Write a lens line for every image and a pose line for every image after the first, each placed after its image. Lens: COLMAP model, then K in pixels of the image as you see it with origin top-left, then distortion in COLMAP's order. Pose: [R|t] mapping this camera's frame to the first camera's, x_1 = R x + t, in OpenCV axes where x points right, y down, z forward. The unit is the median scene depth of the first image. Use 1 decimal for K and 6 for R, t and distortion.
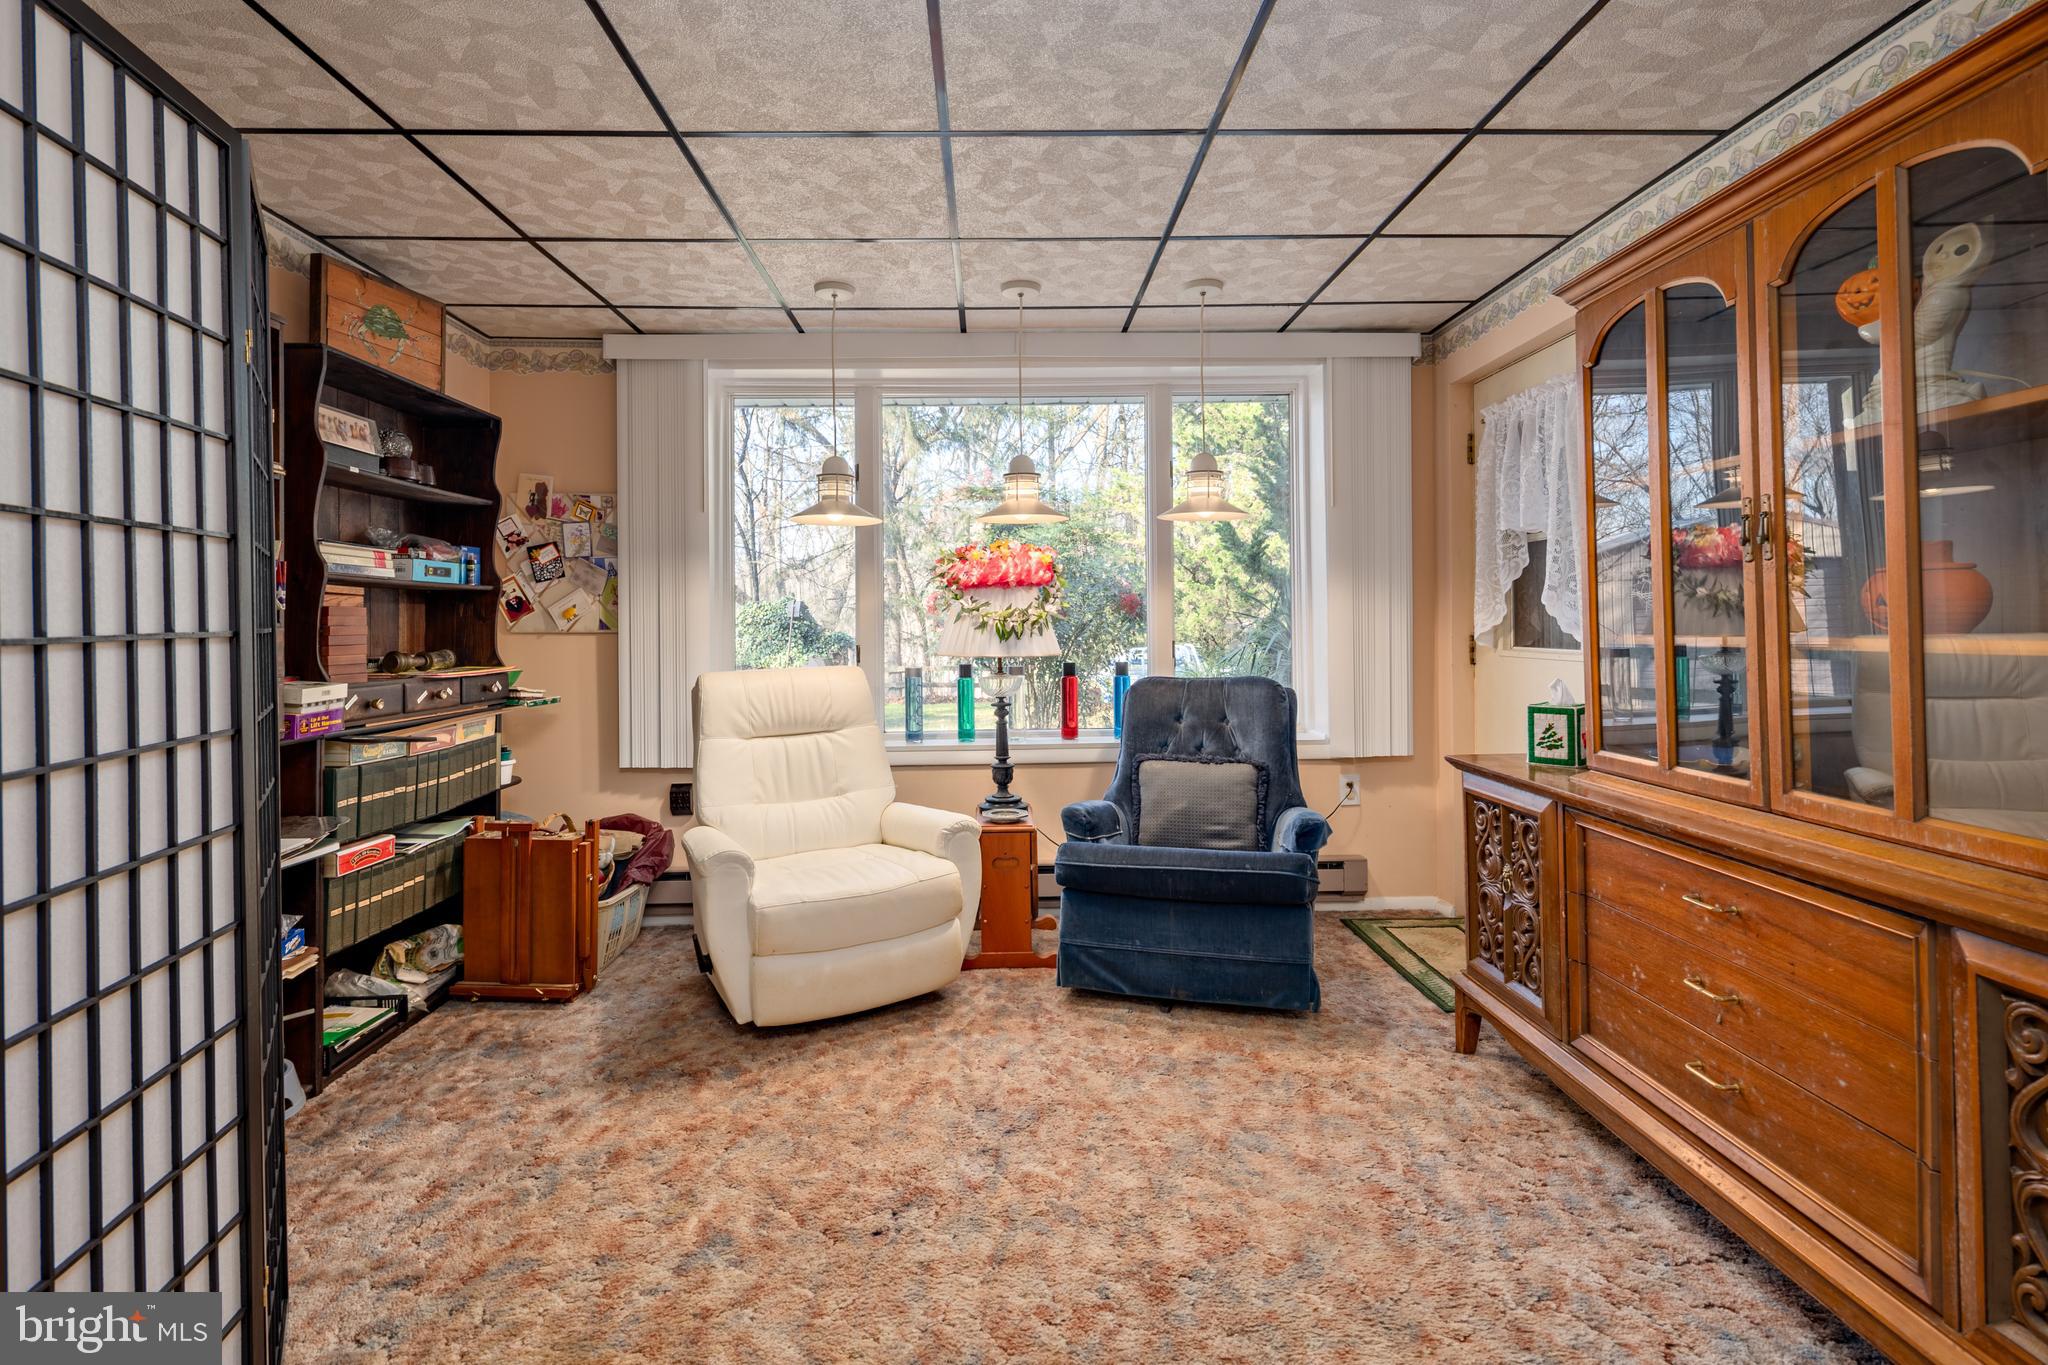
lens RADIAL K [[998.4, 0, 1011.7], [0, 998.4, 618.2], [0, 0, 1]] dist [0.006364, -0.006824]
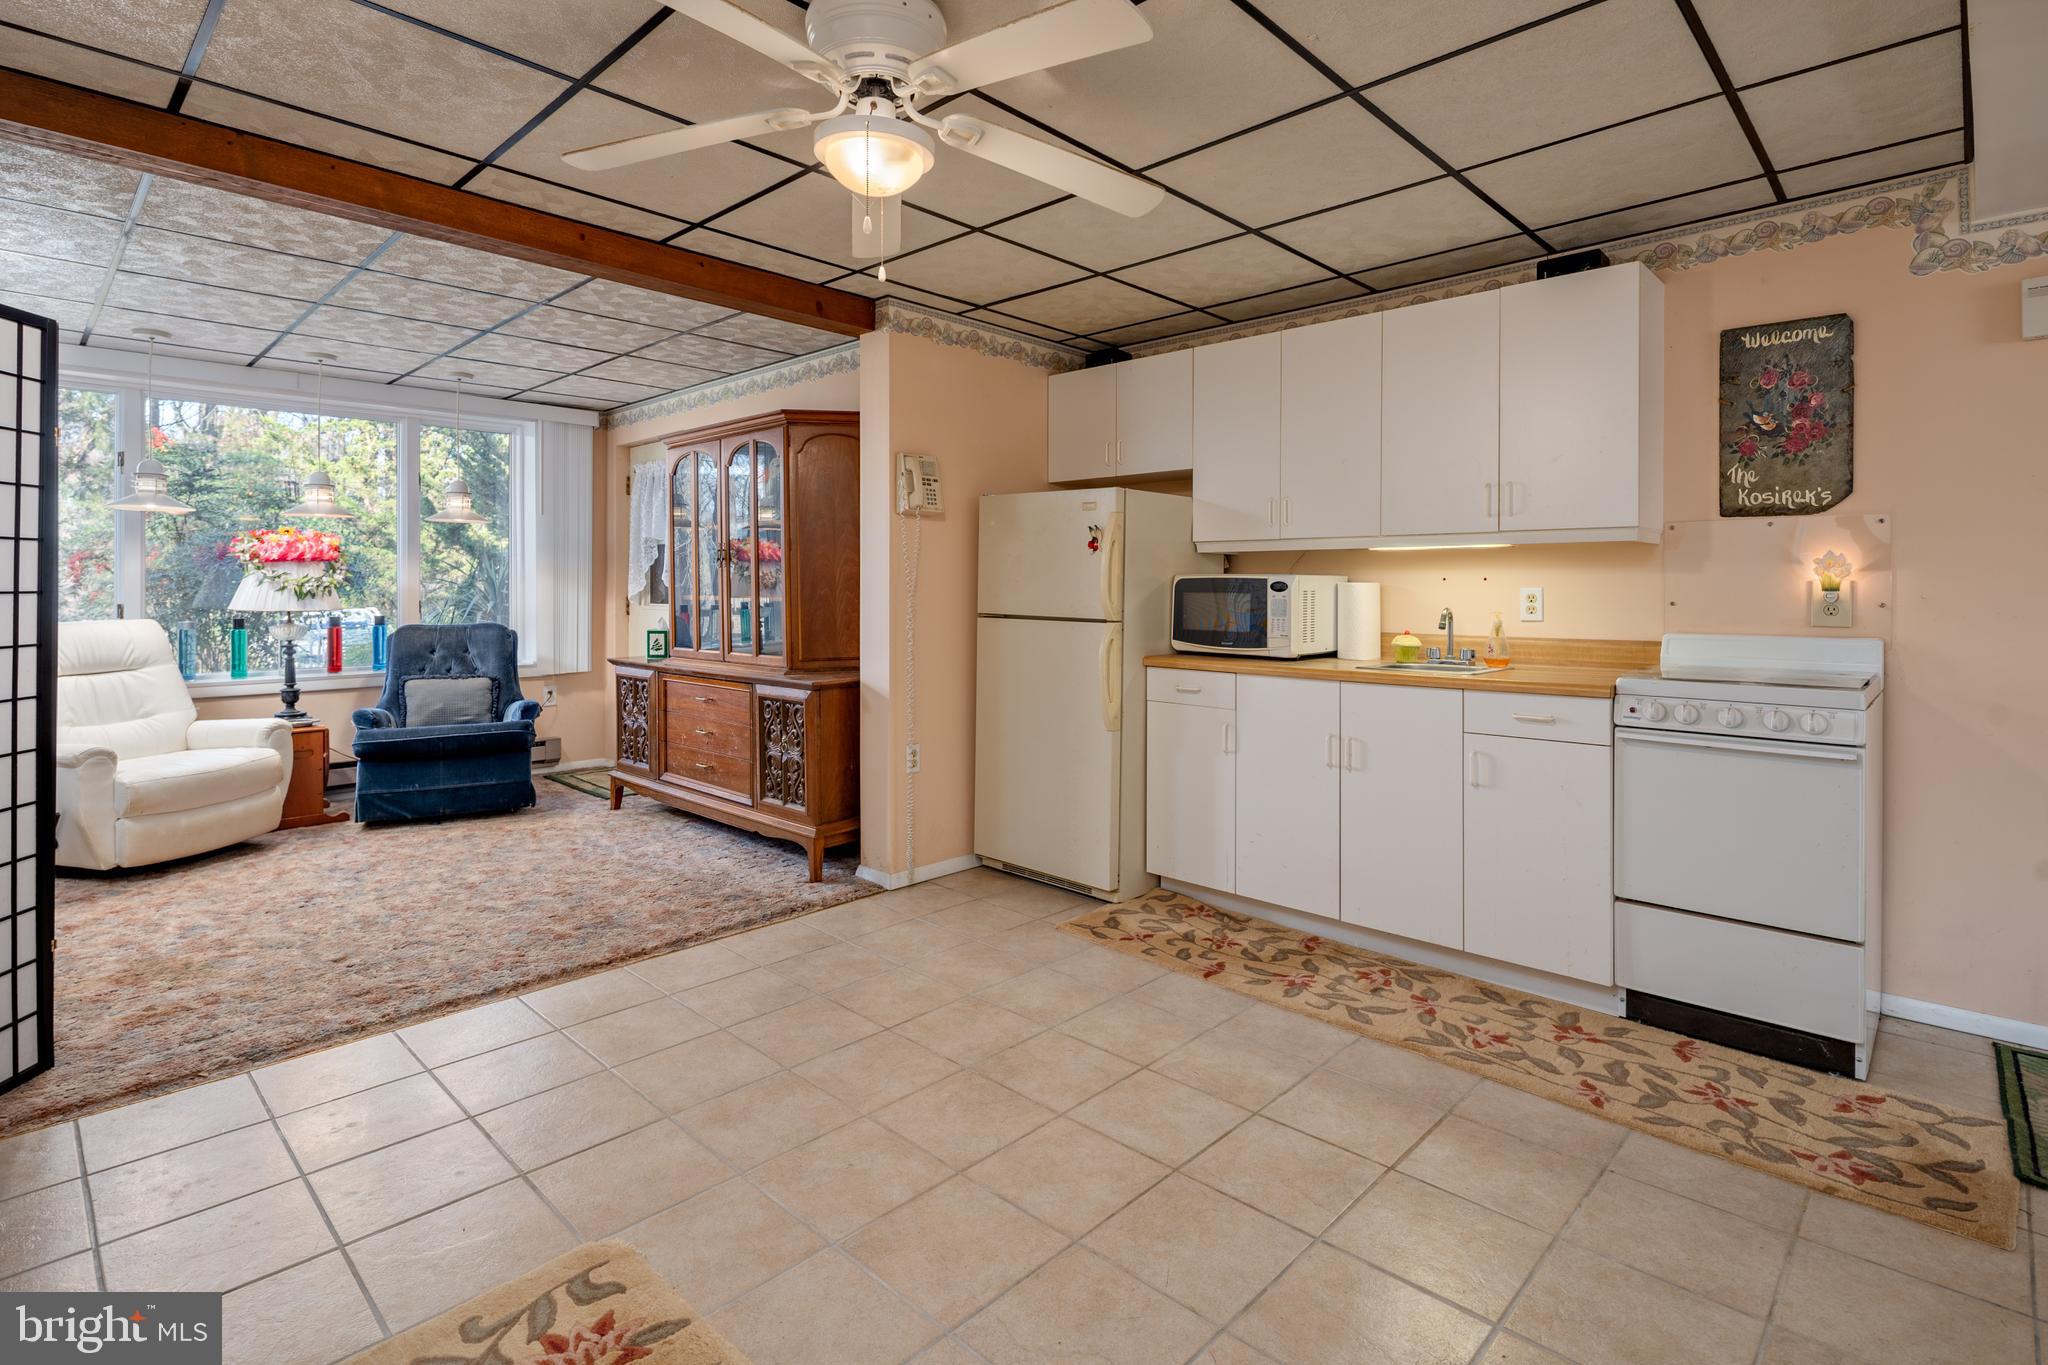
lens RADIAL K [[998.4, 0, 1019.1], [0, 998.4, 588.7], [0, 0, 1]] dist [0.006364, -0.006824]
pose [[0.710352, 0.008655, 0.703793, -0.284564], [-0.011704, 0.999931, -0.000484, -0.004132], [-0.703749, -0.007894, 0.710405, -0.734661]]
